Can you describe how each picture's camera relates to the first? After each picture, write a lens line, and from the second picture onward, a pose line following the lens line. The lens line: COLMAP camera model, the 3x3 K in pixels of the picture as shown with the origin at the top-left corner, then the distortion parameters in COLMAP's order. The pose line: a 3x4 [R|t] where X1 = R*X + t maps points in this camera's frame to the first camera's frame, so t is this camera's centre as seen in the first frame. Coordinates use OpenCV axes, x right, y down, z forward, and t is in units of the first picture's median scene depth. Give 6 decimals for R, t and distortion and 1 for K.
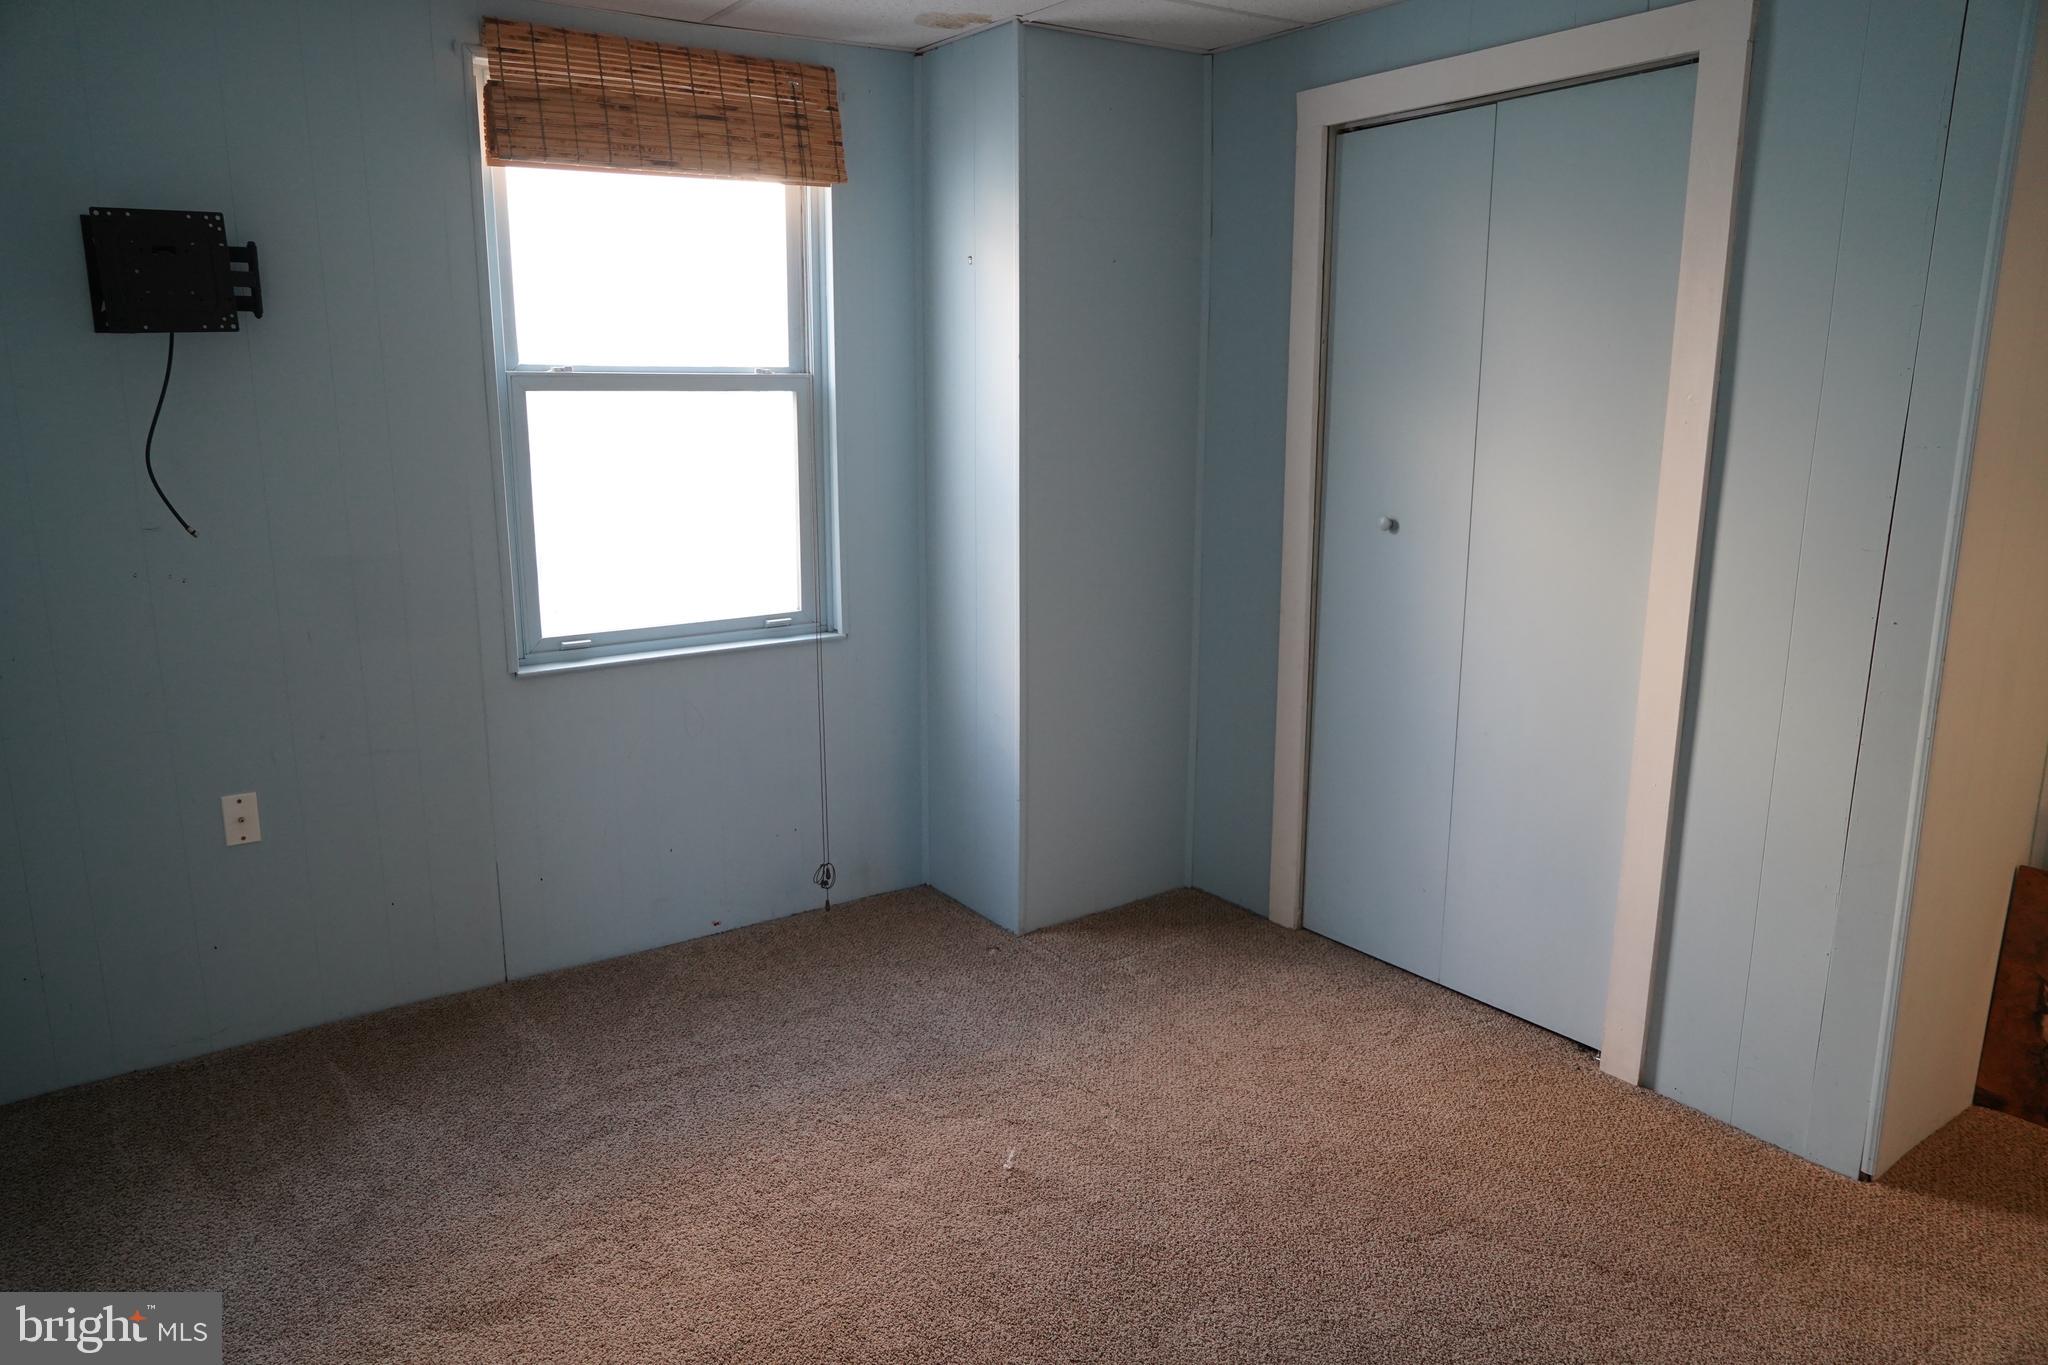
lens RADIAL K [[1381.3, 0, 1021.6], [0, 1381.3, 682.4], [0, 0, 1]] dist [-0.036080, 0.031088]
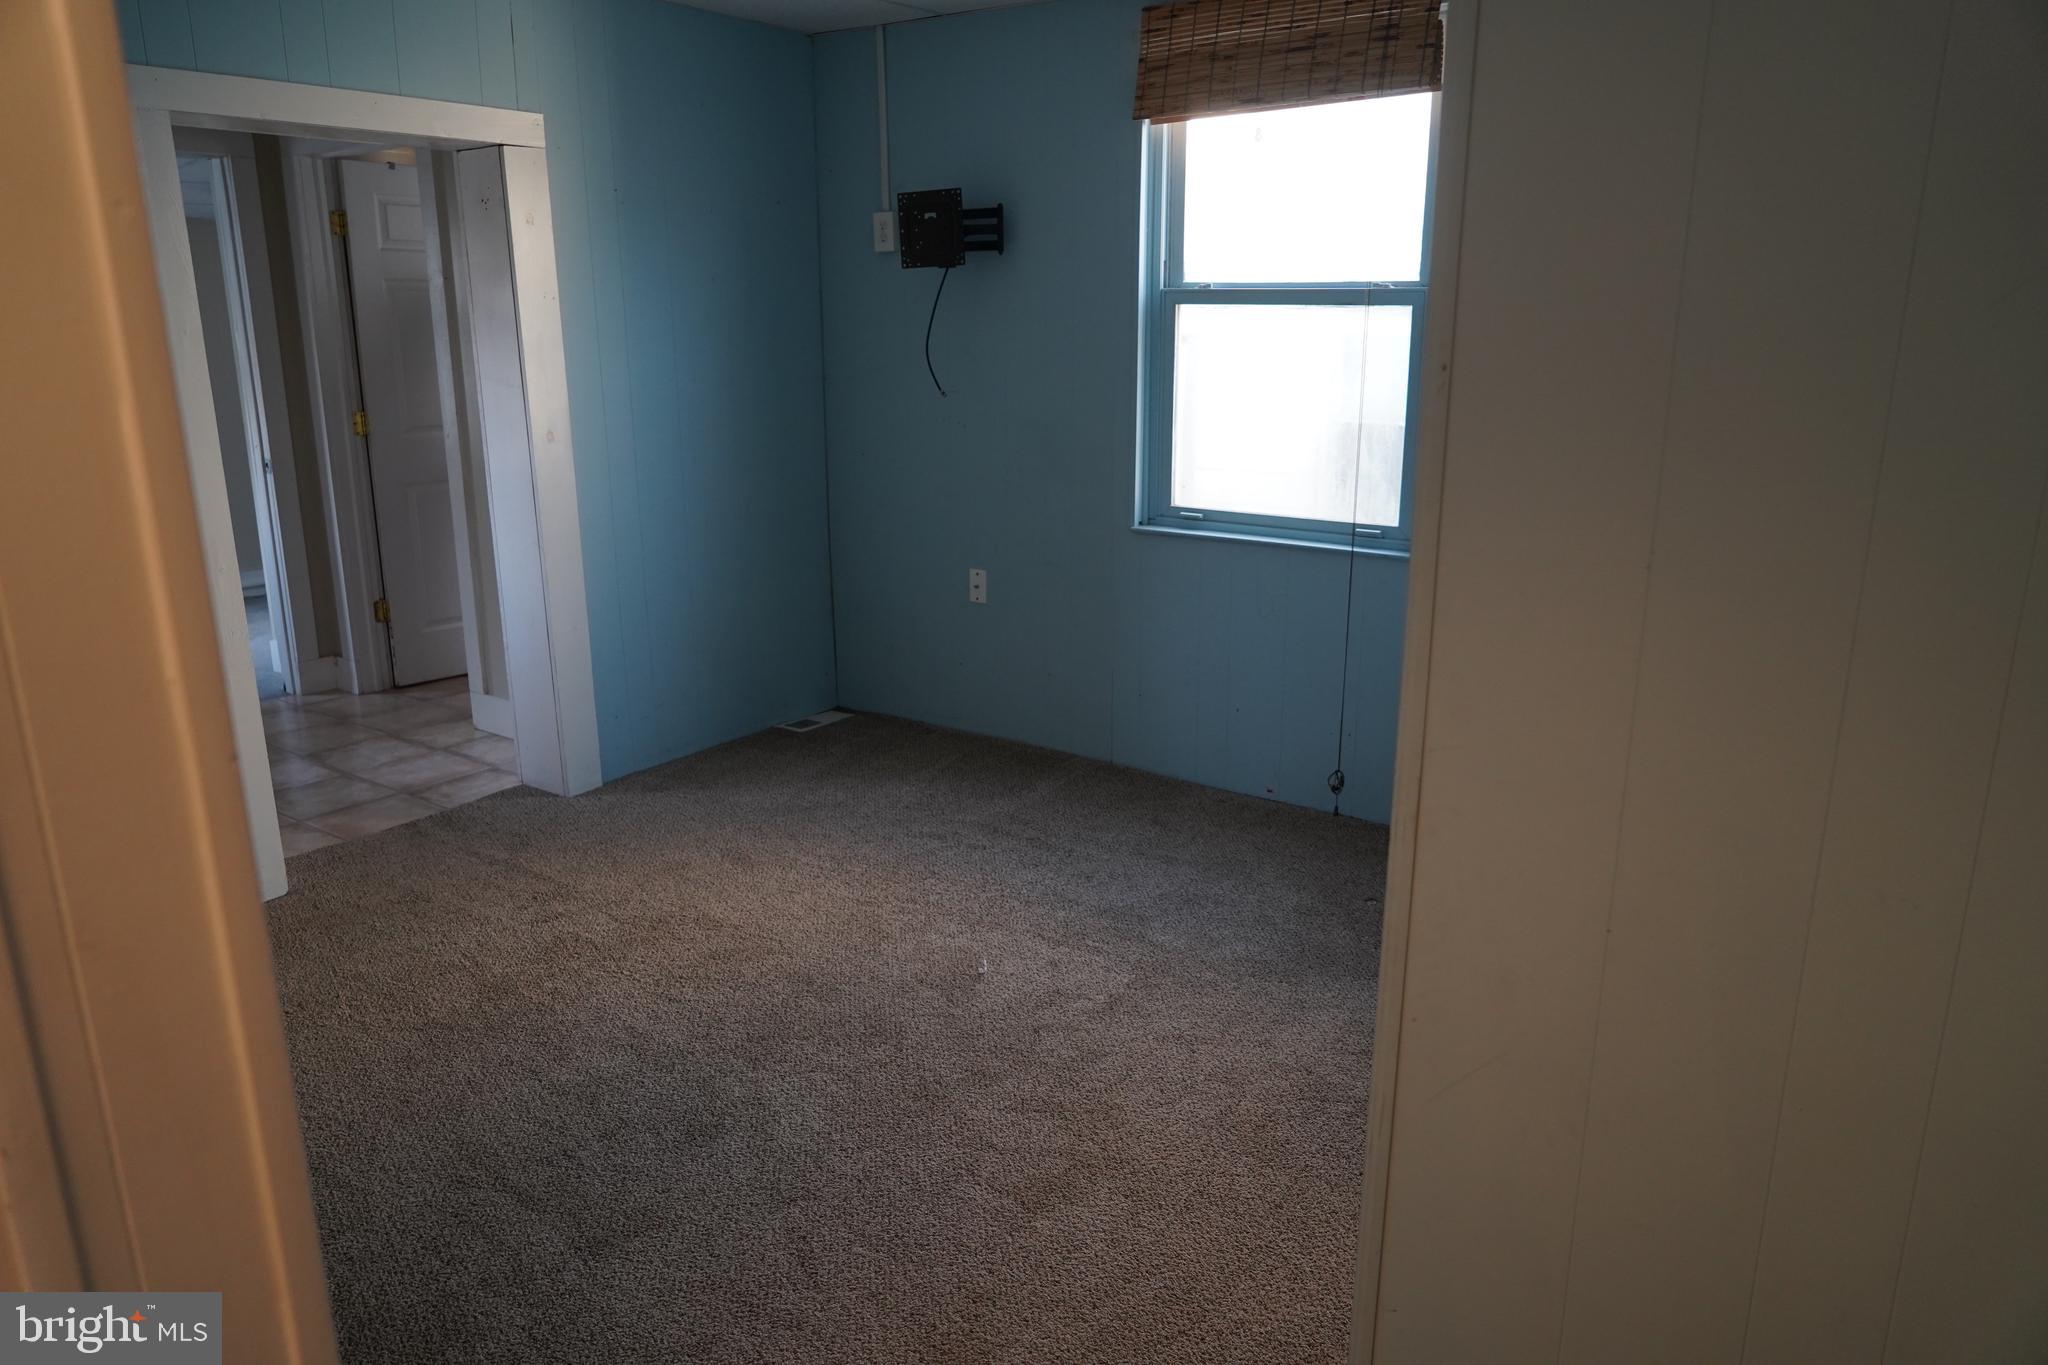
lens RADIAL K [[1381.3, 0, 1019.4], [0, 1381.3, 683.0], [0, 0, 1]] dist [-0.036080, 0.031088]
pose [[0.306070, 0.246277, -0.919602, 0.819253], [-0.198403, 0.961251, 0.191396, -0.092719], [0.931105, 0.123872, 0.343073, 0.480503]]
